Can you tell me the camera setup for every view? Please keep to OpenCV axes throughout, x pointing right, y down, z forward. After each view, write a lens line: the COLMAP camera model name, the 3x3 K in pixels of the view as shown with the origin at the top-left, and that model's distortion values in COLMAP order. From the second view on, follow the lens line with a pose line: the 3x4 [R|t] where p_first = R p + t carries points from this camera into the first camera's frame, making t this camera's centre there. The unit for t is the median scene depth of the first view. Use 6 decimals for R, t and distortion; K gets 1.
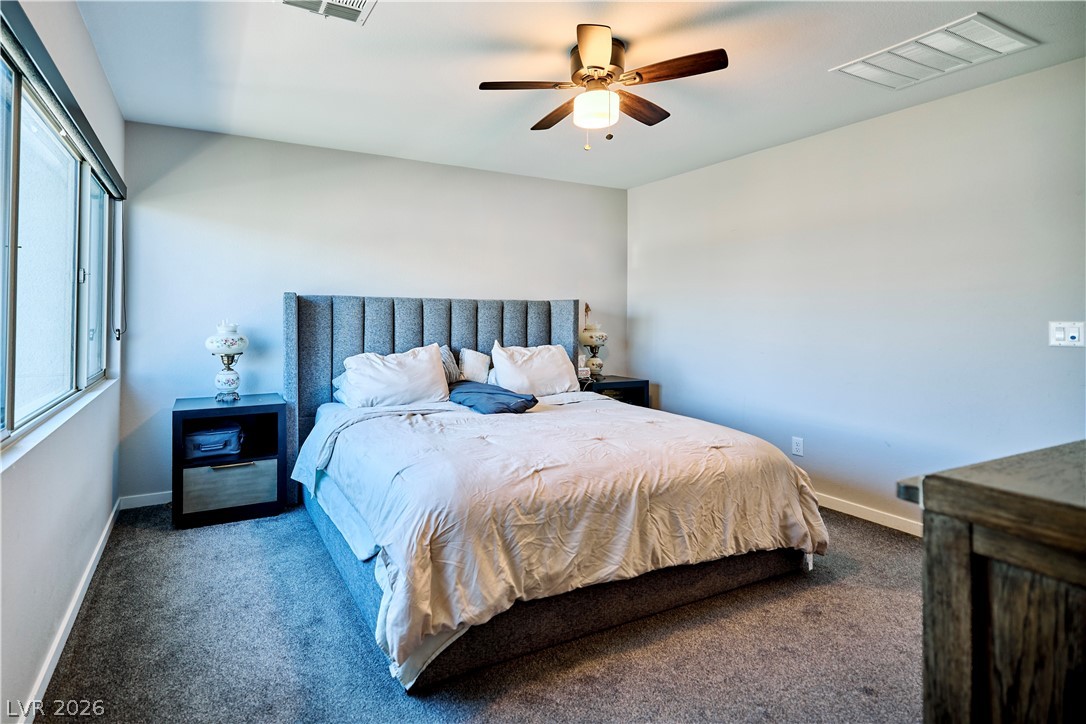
lens RADIAL K [[470.3, 0, 569.6], [0, 470.3, 314.3], [0, 0, 1]] dist [0.000816, 0.000934]
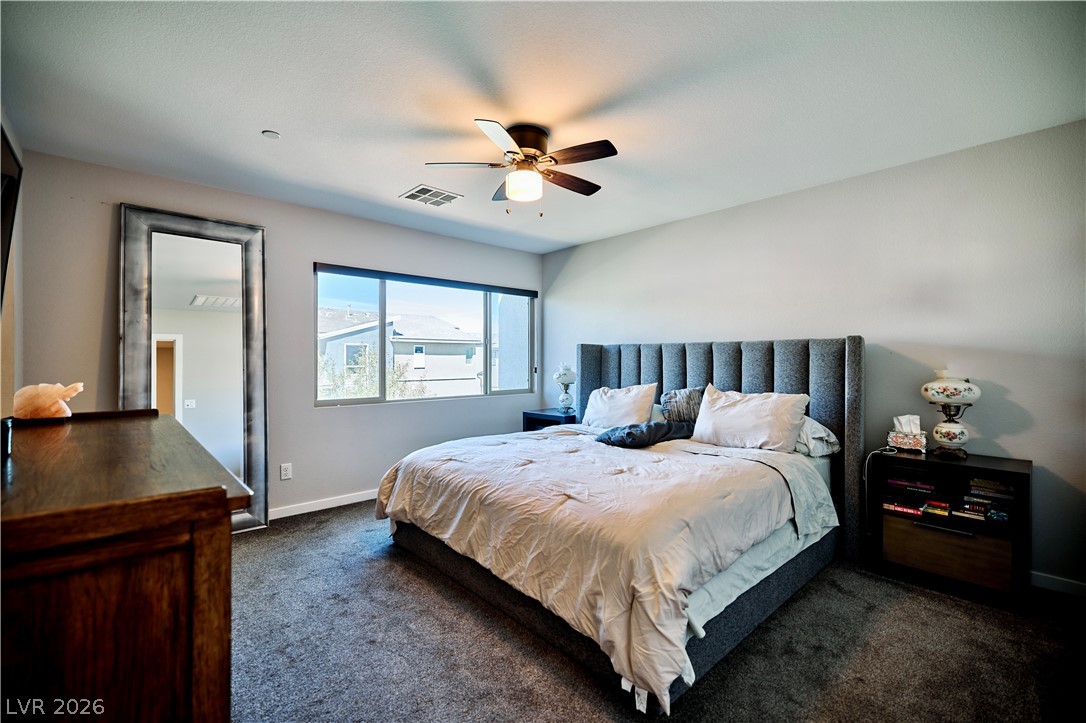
lens RADIAL K [[470.3, 0, 545.3], [0, 470.3, 362.1], [0, 0, 1]] dist [0.000816, 0.000934]
pose [[0.295486, -0.001277, -0.955346, 0.719591], [0.006434, 0.999979, 0.000654, 0.008534], [0.955325, -0.006339, 0.295488, 0.408588]]
